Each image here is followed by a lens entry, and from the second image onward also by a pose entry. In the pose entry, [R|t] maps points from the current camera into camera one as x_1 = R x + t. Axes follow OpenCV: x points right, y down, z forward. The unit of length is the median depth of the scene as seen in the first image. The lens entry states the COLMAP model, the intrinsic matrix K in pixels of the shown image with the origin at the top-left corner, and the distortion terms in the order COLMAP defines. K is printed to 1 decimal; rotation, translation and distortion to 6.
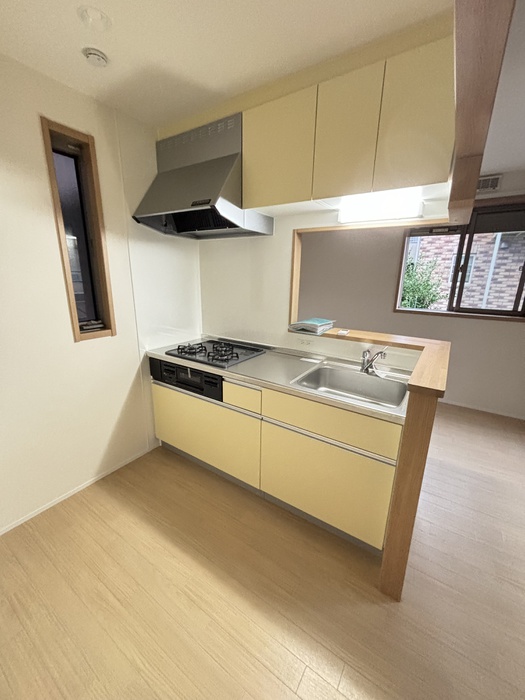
lens RADIAL K [[281.9, 0, 263.9], [0, 281.9, 349.5], [0, 0, 1]] dist [0.001959, -0.001303]
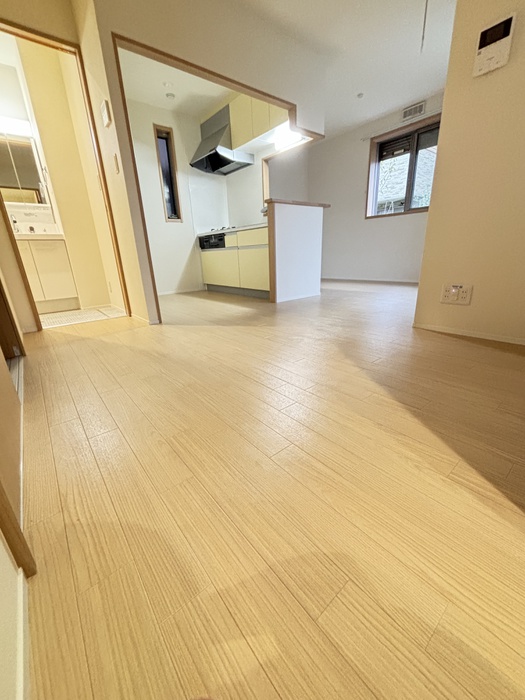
lens RADIAL K [[281.9, 0, 262.0], [0, 281.9, 350.9], [0, 0, 1]] dist [0.001959, -0.001303]
pose [[0.951093, 0.047109, -0.305291, 0.837689], [-0.021849, 0.996087, 0.085637, 0.804245], [0.308131, -0.074778, 0.948401, -1.043437]]
